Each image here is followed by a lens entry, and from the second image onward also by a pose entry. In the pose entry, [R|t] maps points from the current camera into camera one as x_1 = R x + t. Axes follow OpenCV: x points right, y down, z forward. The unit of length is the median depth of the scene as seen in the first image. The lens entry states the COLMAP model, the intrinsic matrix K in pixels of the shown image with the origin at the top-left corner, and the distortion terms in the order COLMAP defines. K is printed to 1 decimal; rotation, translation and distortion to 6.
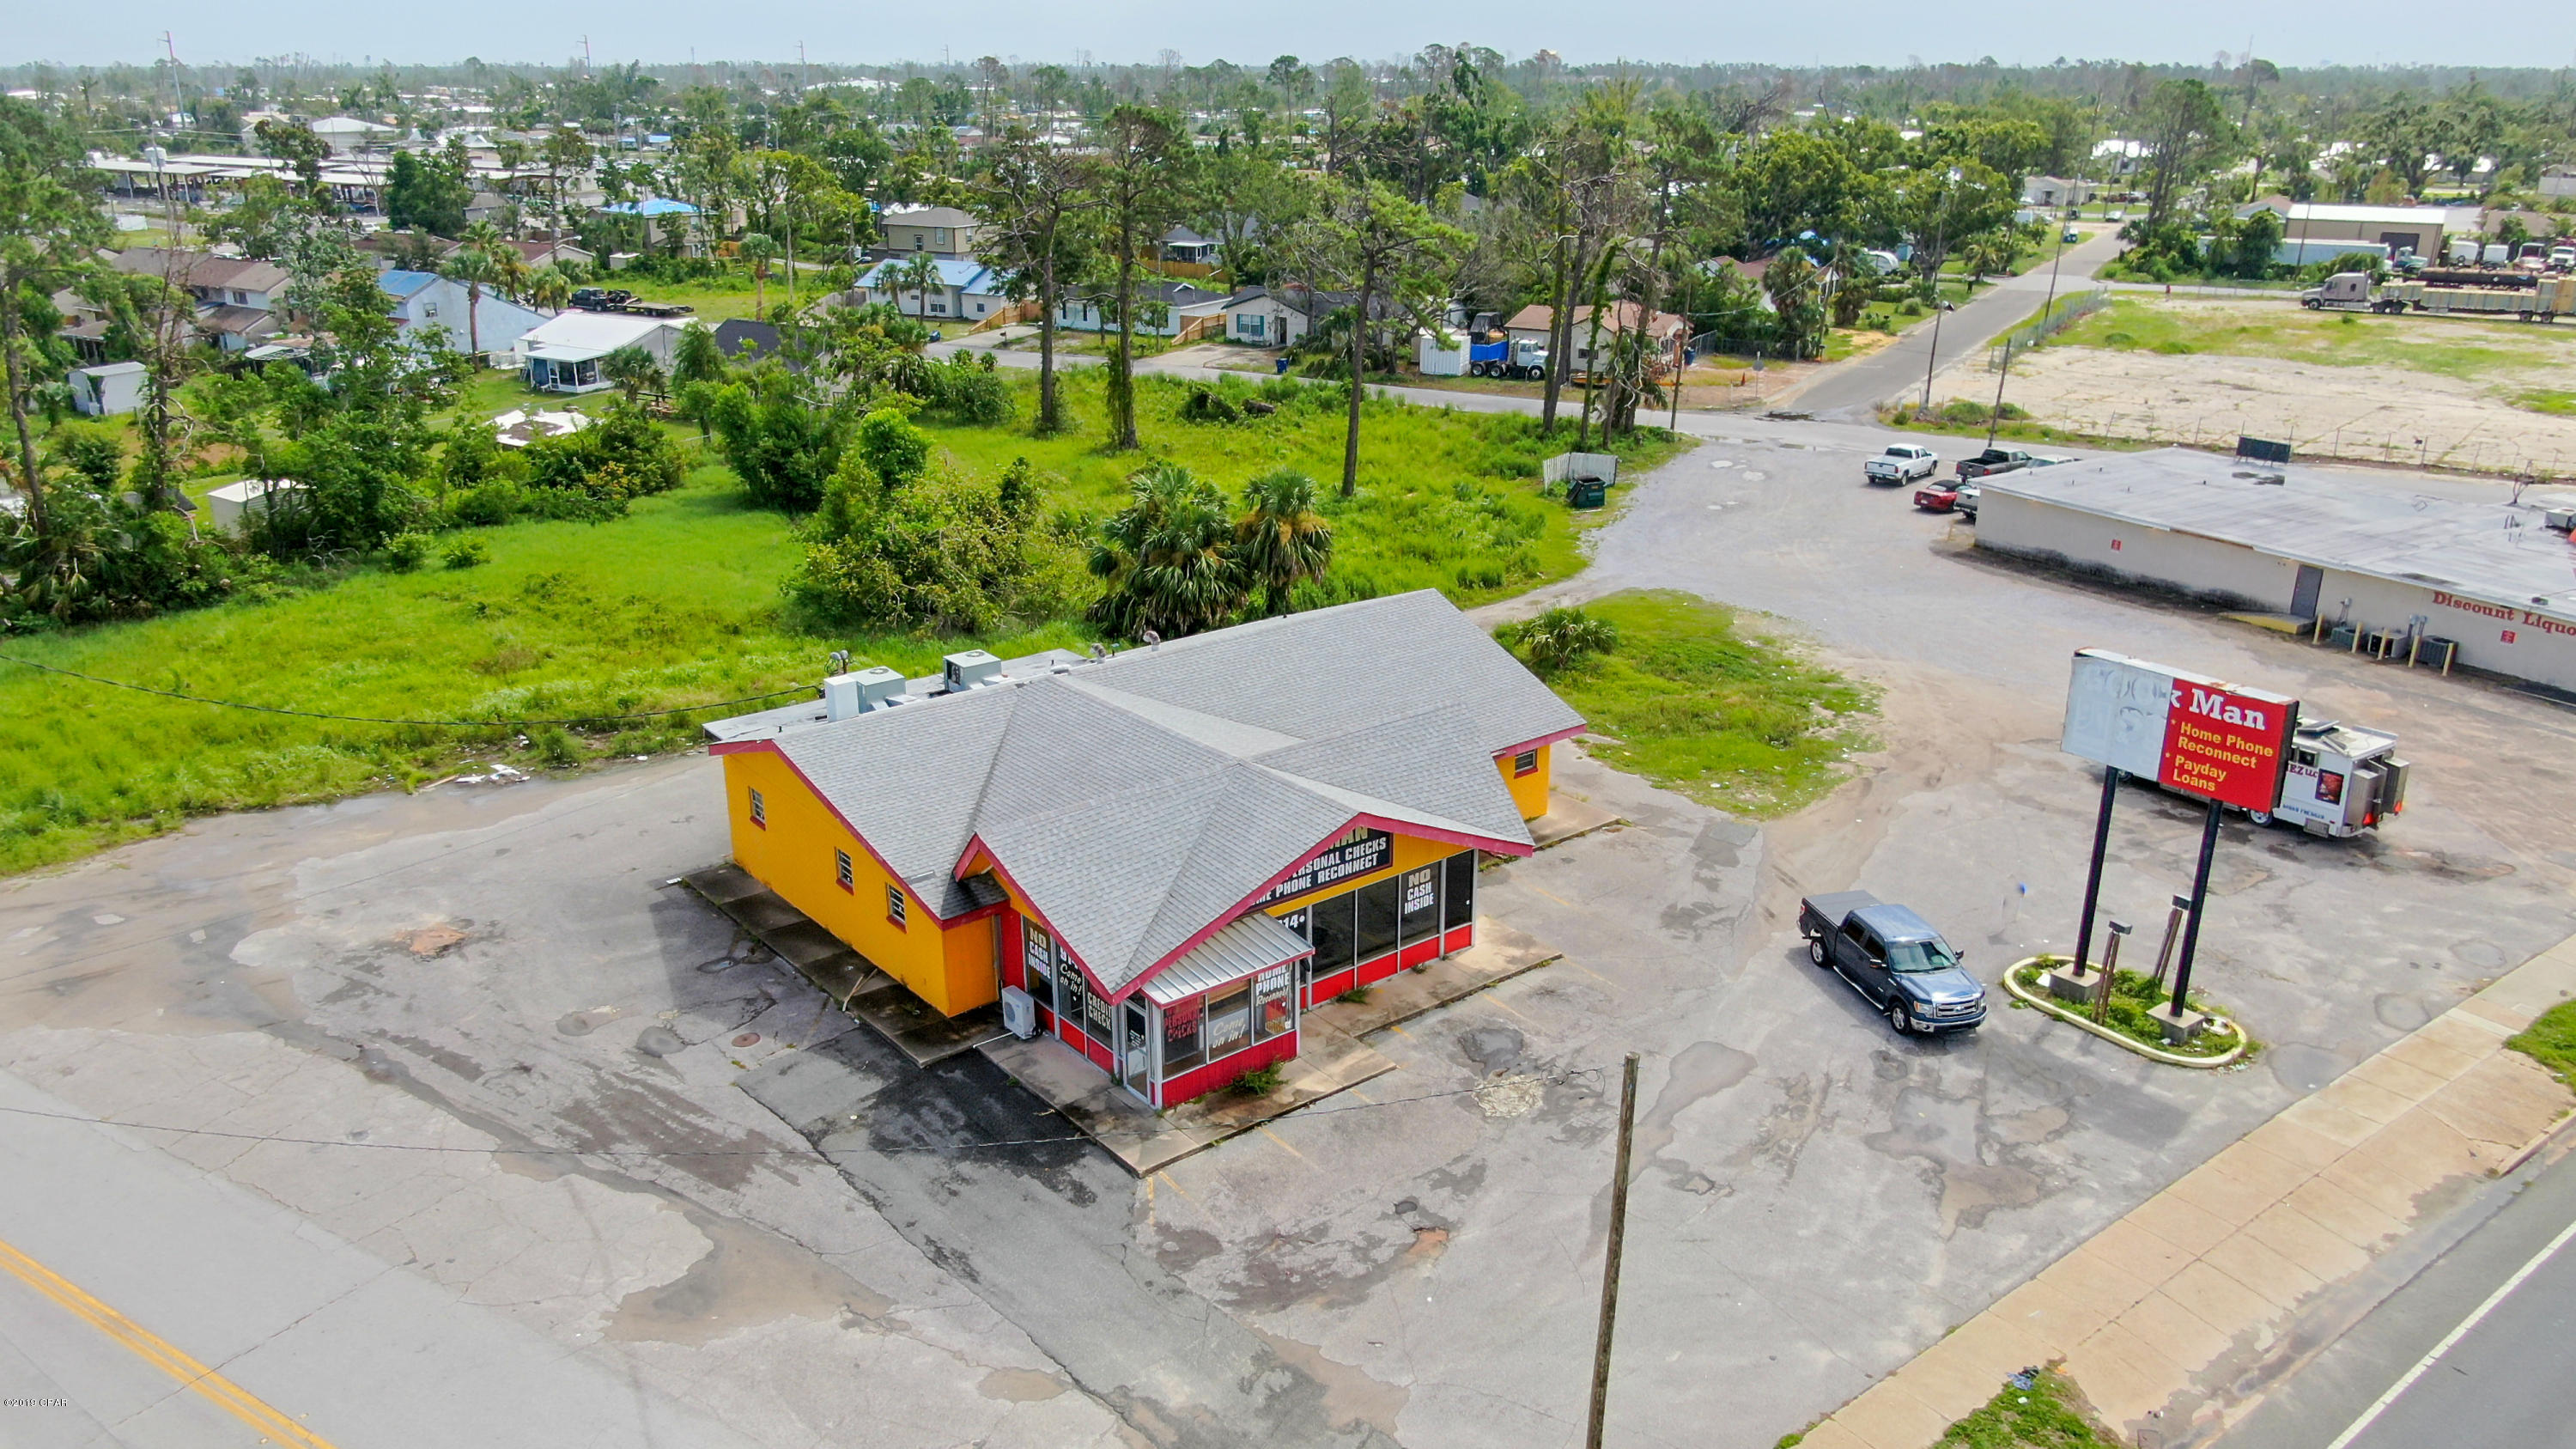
lens RADIAL K [[1890.9, 0, 1288.0], [0, 1890.9, 724.5], [0, 0, 1]] dist [-0.023733, 0.051255]
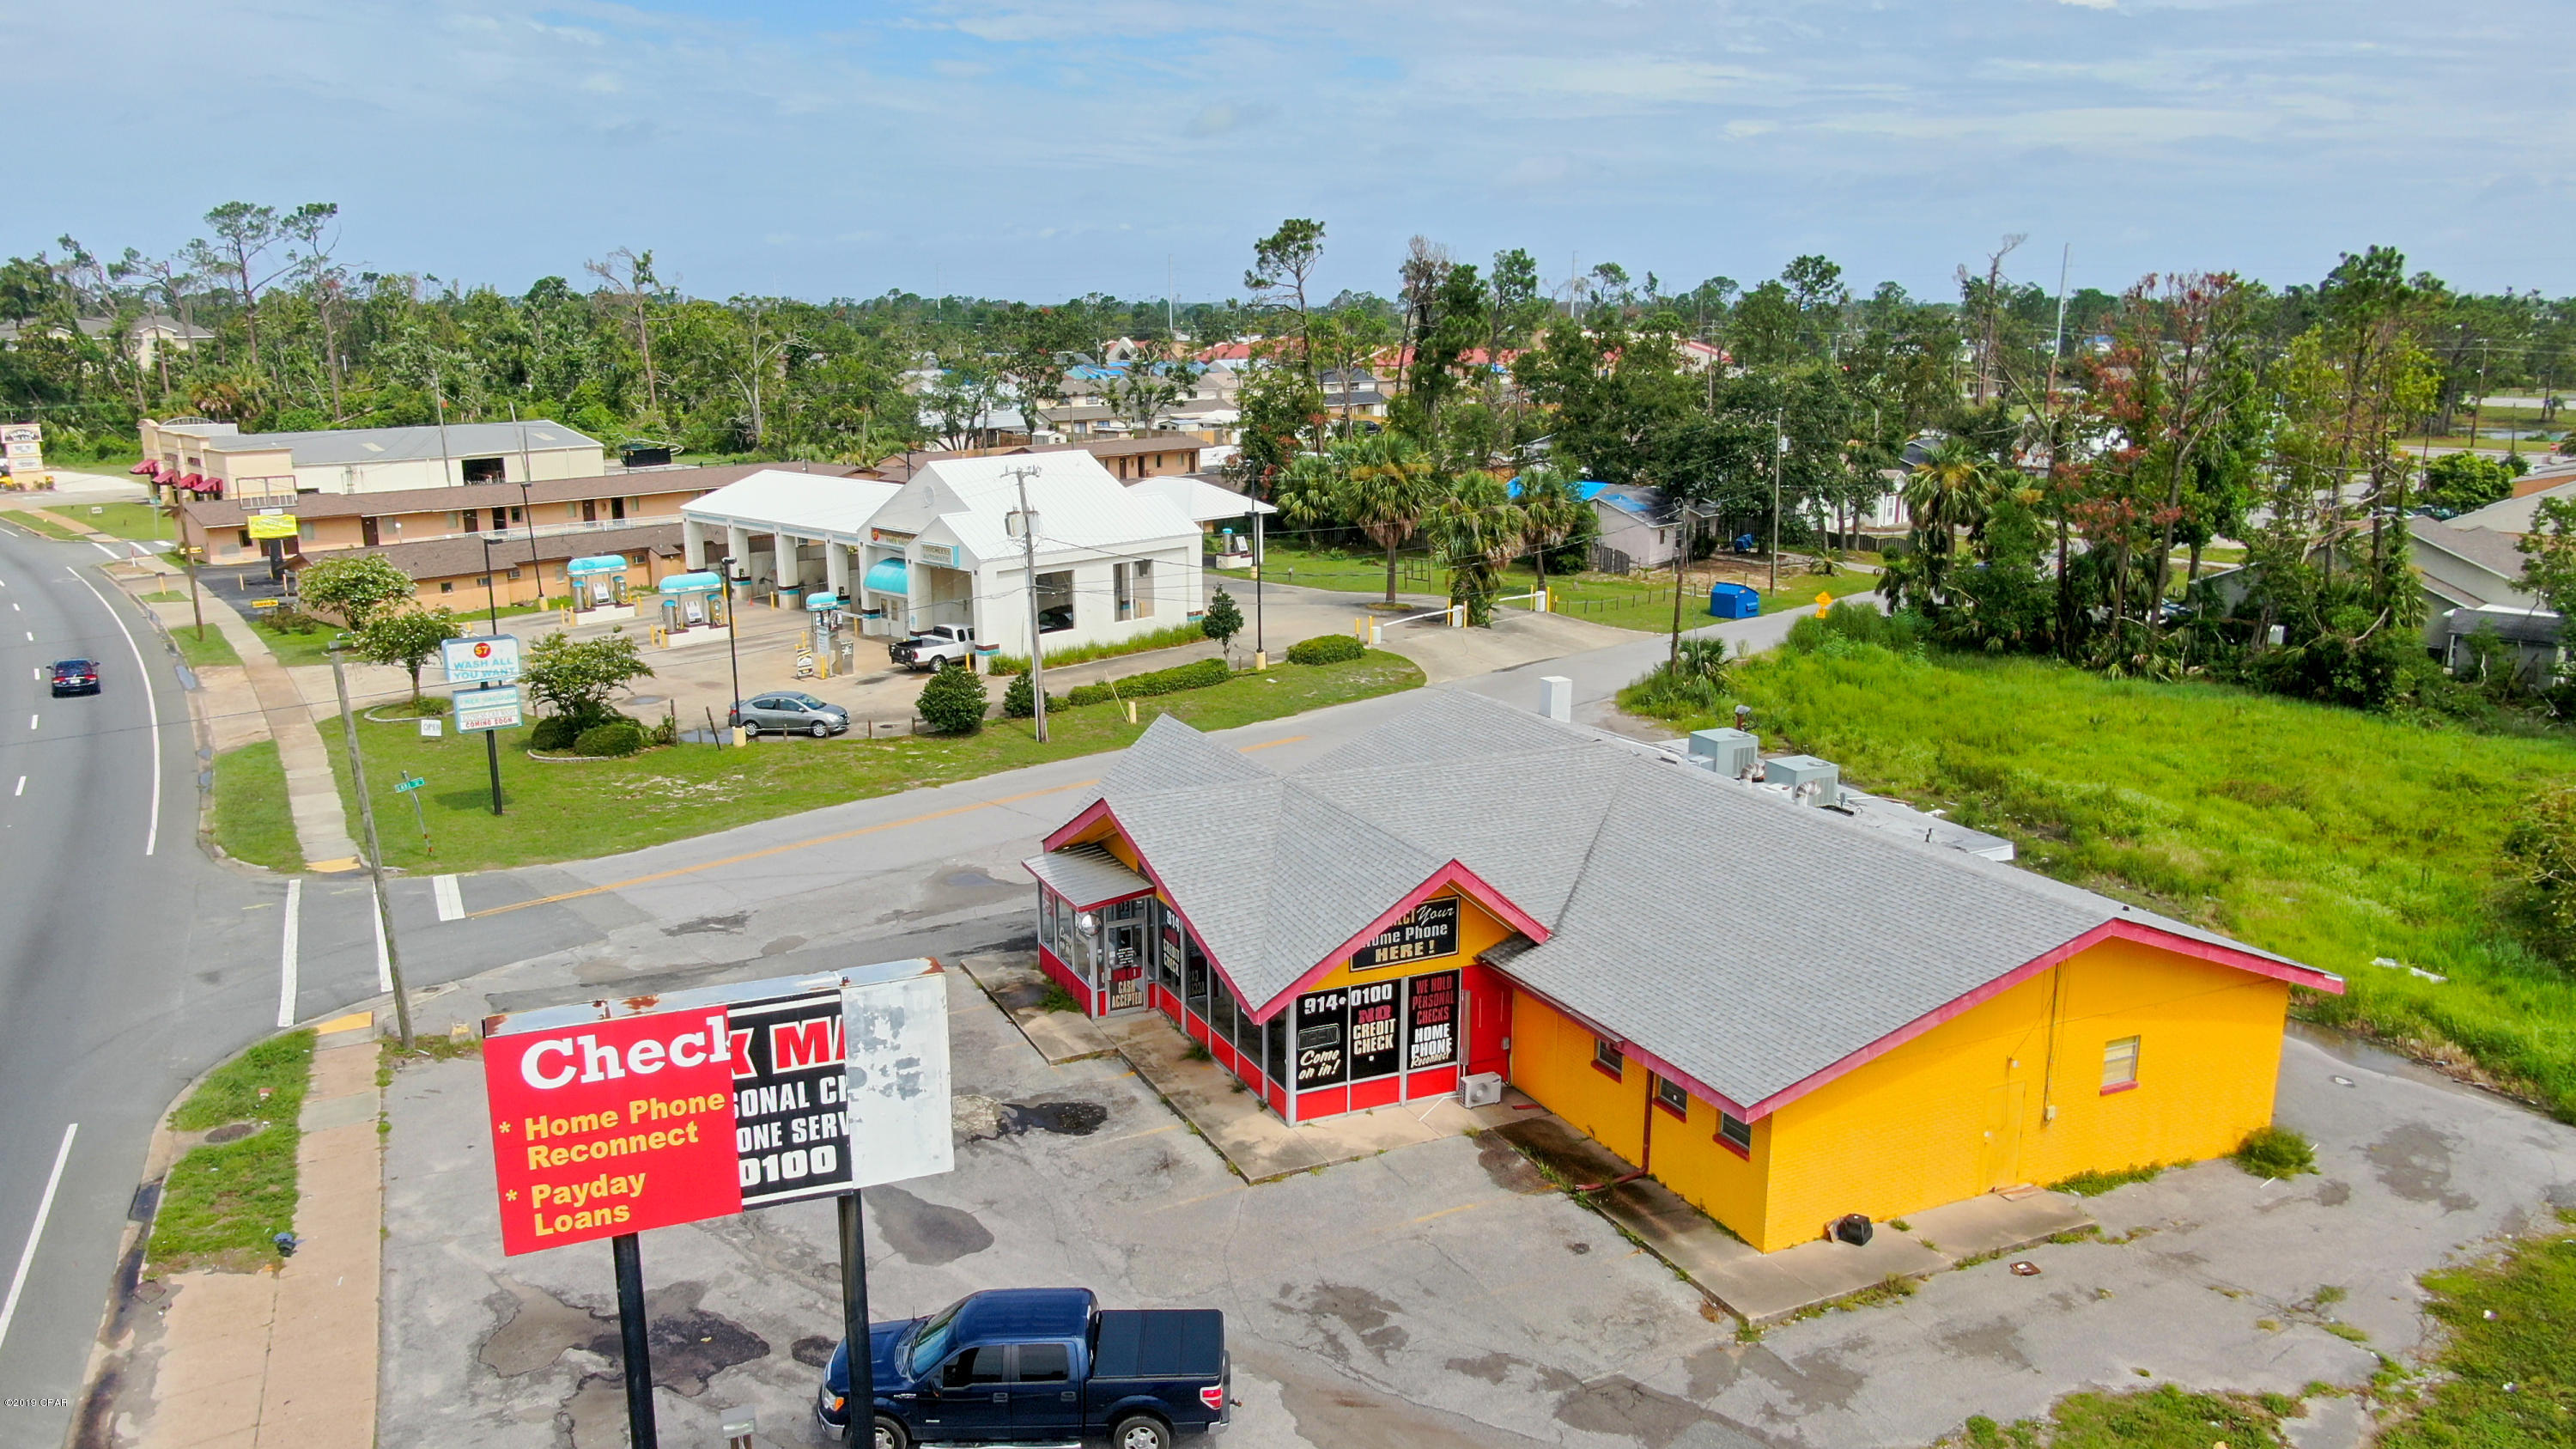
lens RADIAL K [[1859.5, 0, 1288.0], [0, 1859.5, 724.5], [0, 0, 1]] dist [-0.009524, -0.000937]
pose [[-0.229359, 0.207724, -0.950918, 0.829732], [-0.324154, 0.904891, 0.275854, -0.254815], [0.917779, 0.371514, -0.140210, 1.099467]]
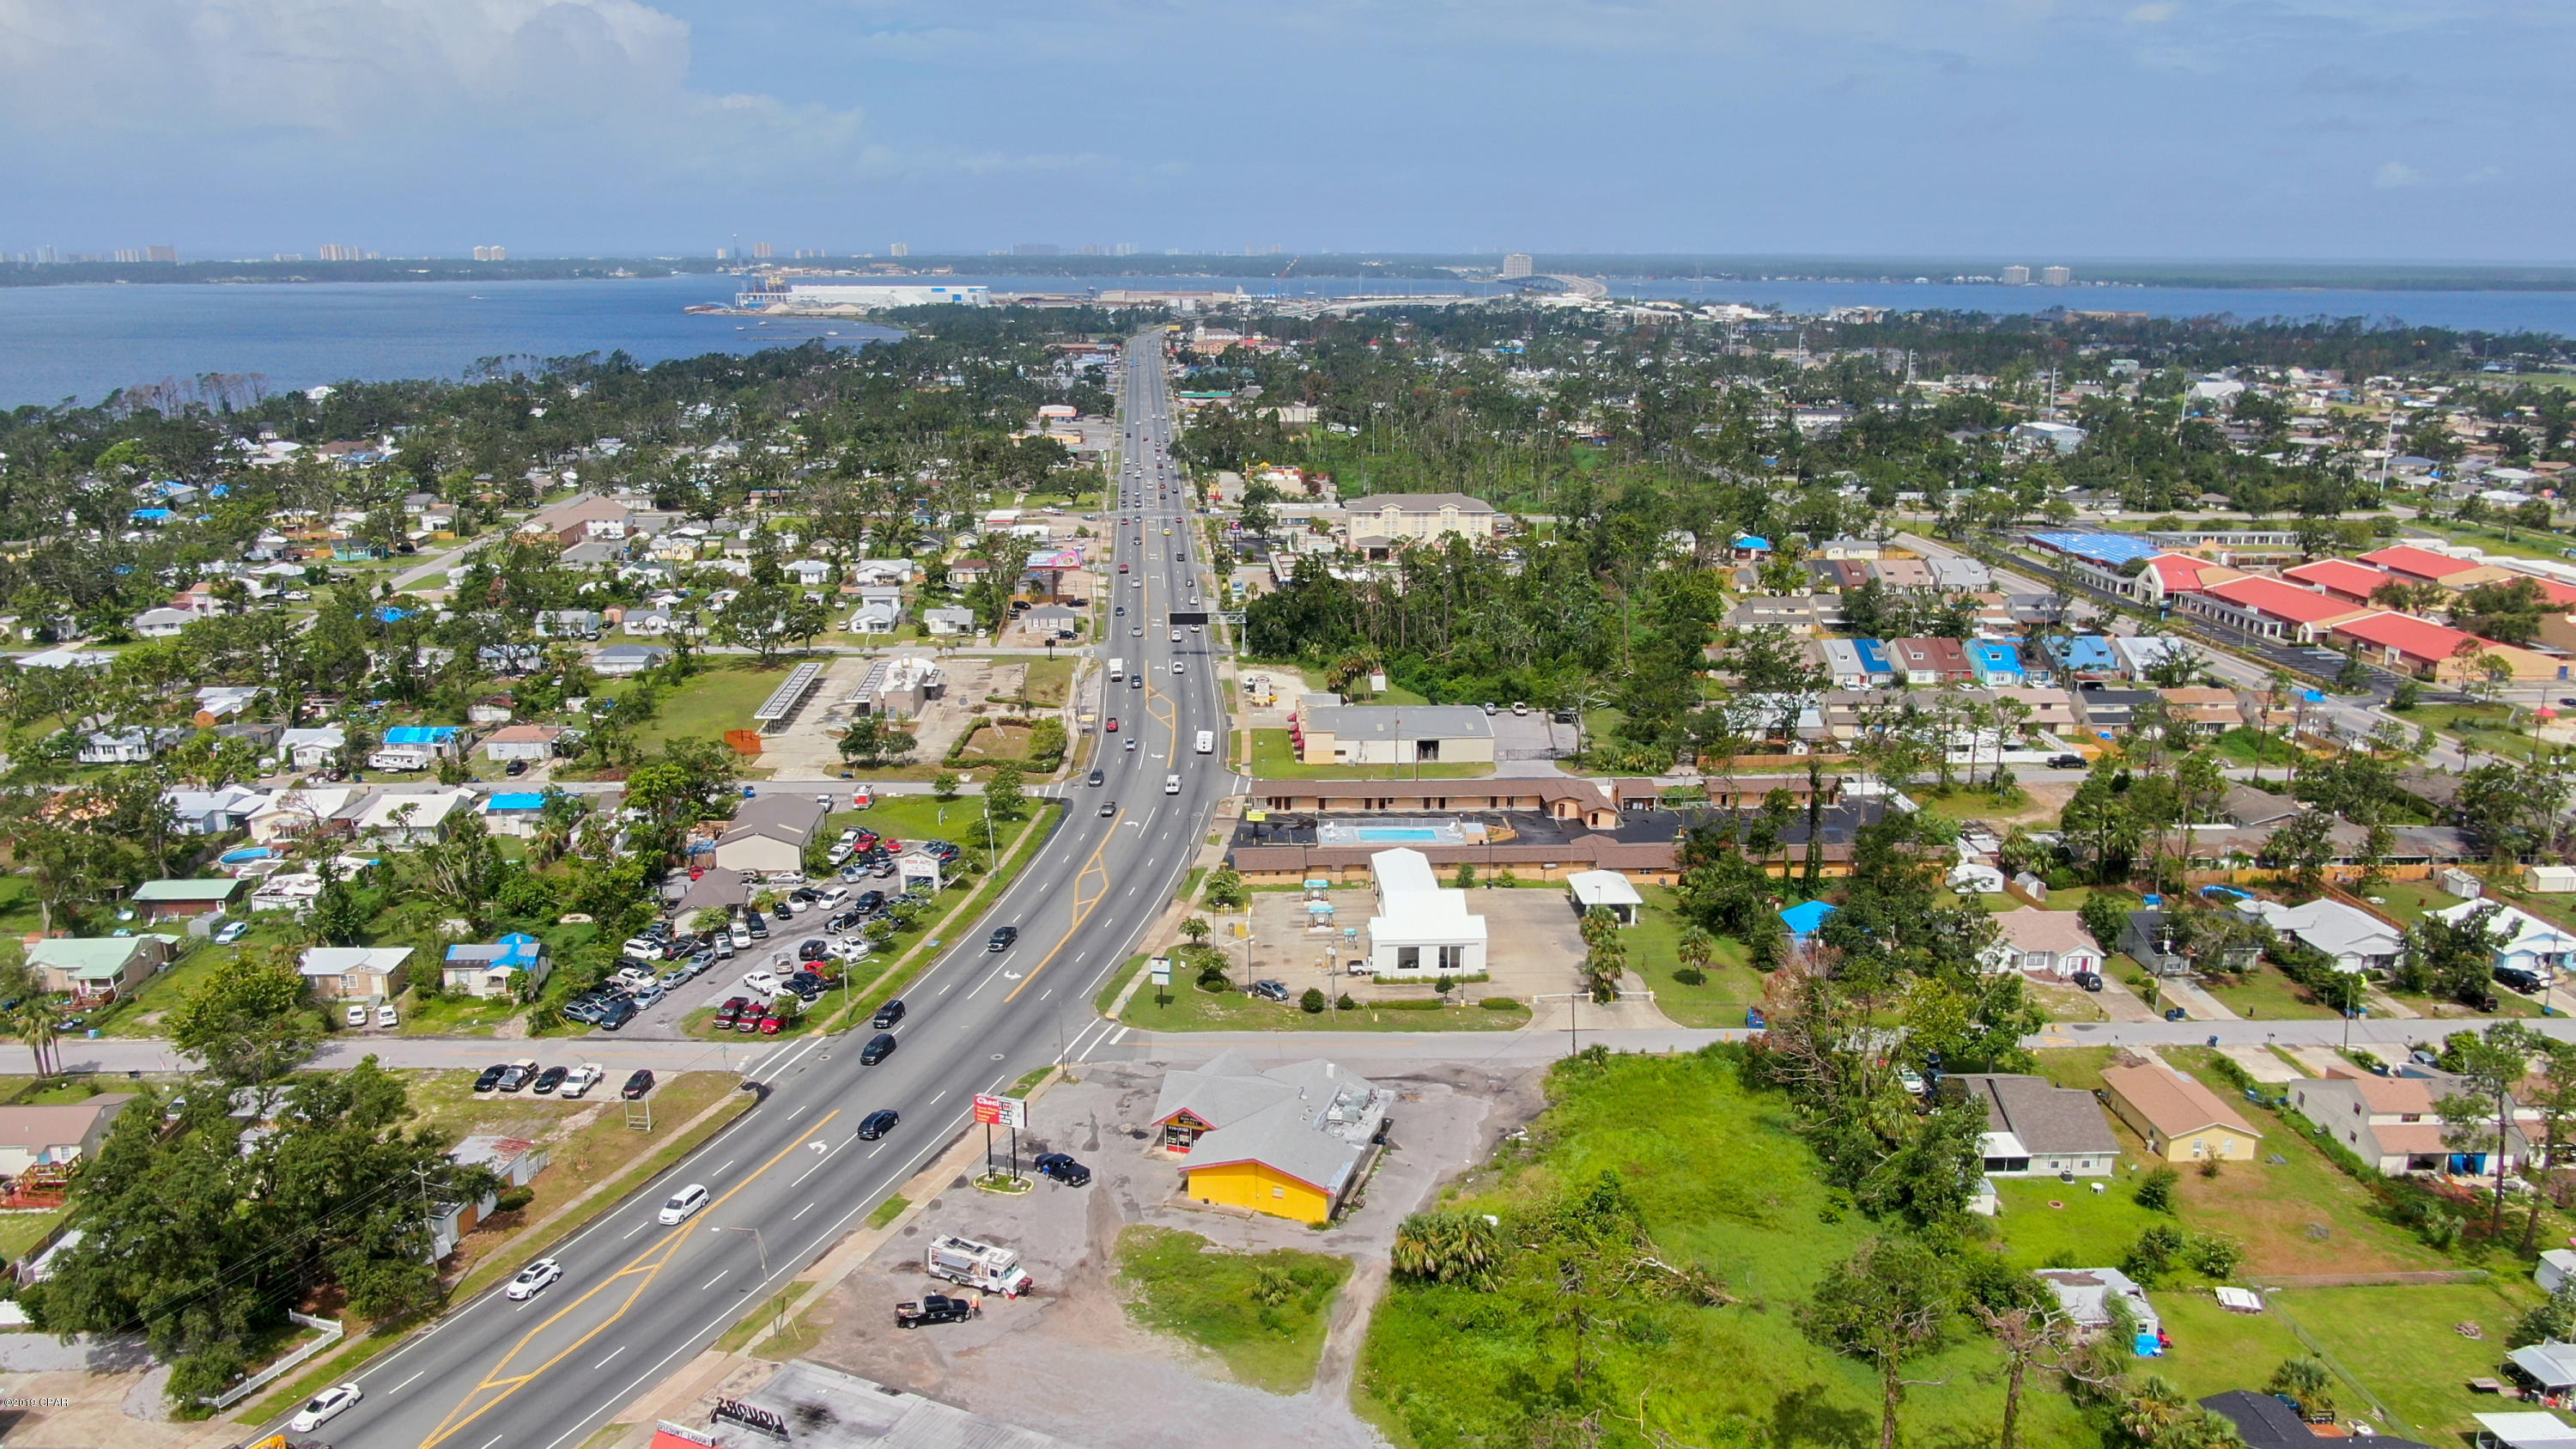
lens RADIAL K [[1890.9, 0, 1288.0], [0, 1890.9, 724.5], [0, 0, 1]] dist [-0.023733, 0.051255]
pose [[-0.817589, 0.119955, -0.563169, 1.971207], [-0.208807, 0.849717, 0.484129, -2.536566], [0.536608, 0.513413, -0.669671, 3.319434]]
